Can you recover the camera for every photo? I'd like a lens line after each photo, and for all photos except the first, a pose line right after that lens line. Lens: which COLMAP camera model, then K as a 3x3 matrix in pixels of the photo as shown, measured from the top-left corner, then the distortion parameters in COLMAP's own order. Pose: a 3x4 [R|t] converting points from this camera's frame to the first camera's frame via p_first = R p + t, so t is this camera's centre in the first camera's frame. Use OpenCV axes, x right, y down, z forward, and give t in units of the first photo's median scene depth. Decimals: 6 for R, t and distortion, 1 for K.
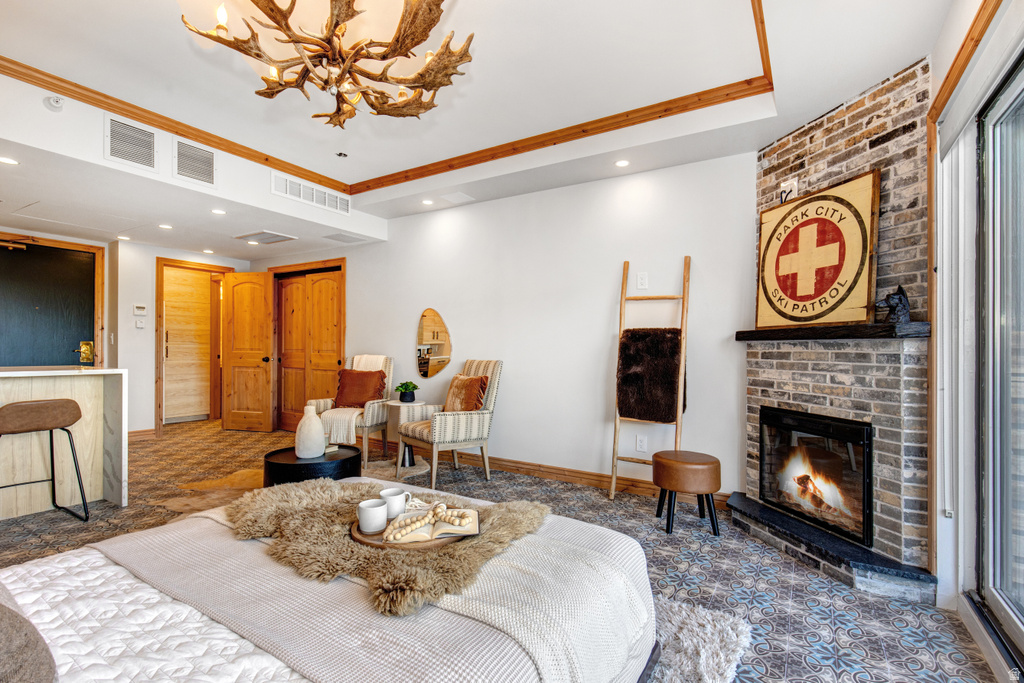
lens RADIAL K [[479.2, 0, 519.3], [0, 479.2, 349.7], [0, 0, 1]] dist [0.004863, -0.001229]
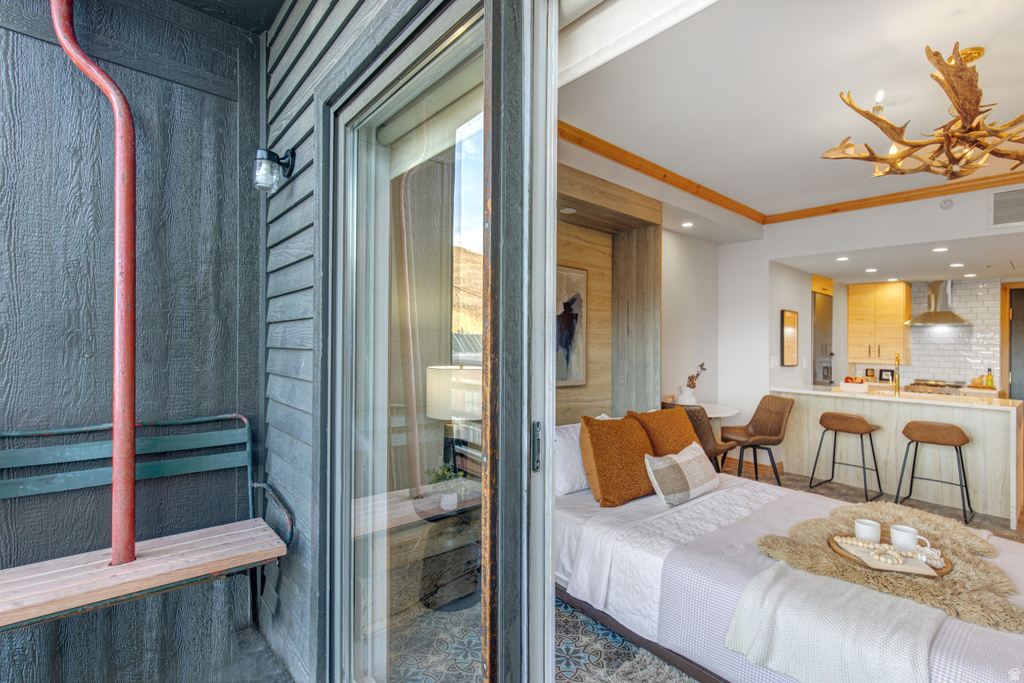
lens RADIAL K [[479.2, 0, 520.1], [0, 479.2, 334.7], [0, 0, 1]] dist [0.004863, -0.001229]
pose [[-0.295205, -0.038938, -0.954640, 0.613656], [-0.034817, 0.998944, -0.029979, -0.053263], [0.954799, 0.024388, -0.296249, 0.241132]]
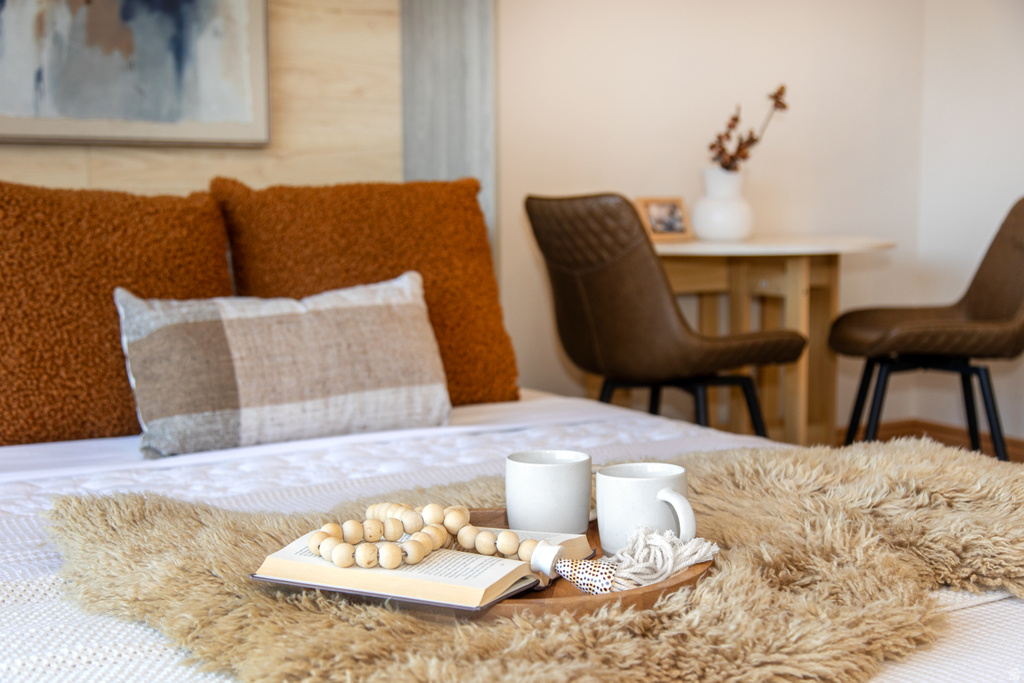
lens RADIAL K [[1327.6, 0, 509.0], [0, 1327.6, 341.9], [0, 0, 1]] dist [0.037773, 0.000000]
pose [[-0.473346, 0.080515, -0.877189, 0.224075], [-0.012667, 0.995089, 0.098173, 0.083517], [0.880785, 0.057581, -0.470002, 0.703632]]
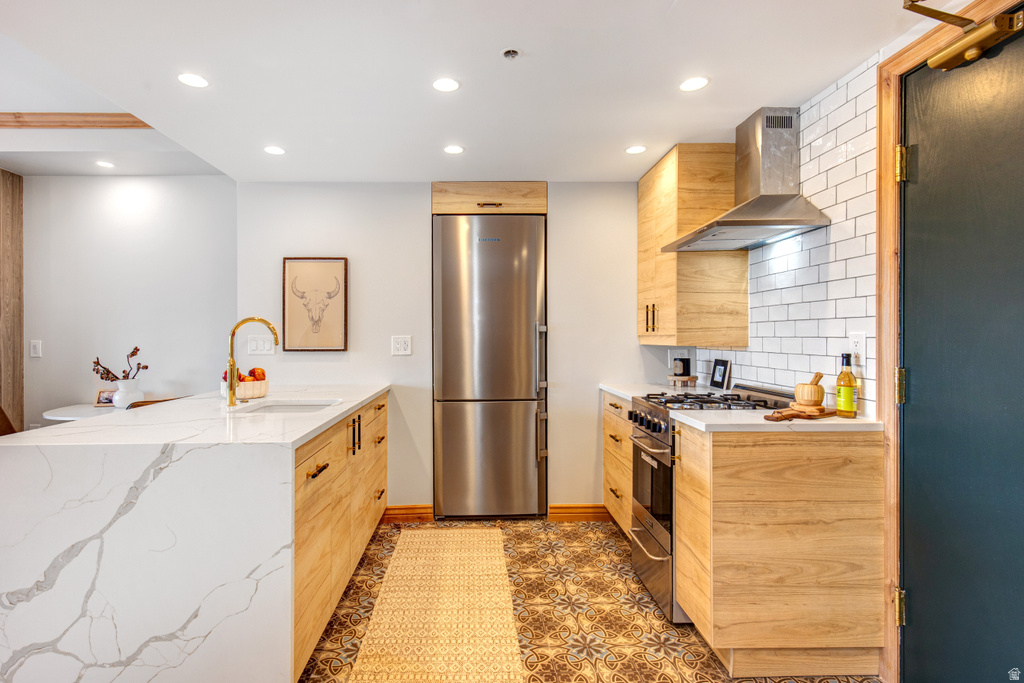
lens RADIAL K [[479.2, 0, 485.5], [0, 479.2, 336.9], [0, 0, 1]] dist [0.004863, -0.001229]
pose [[-0.838980, -0.005683, -0.544133, -1.024258], [-0.007597, 0.999970, 0.001270, -0.060361], [0.544110, 0.005199, -0.838998, 1.673895]]
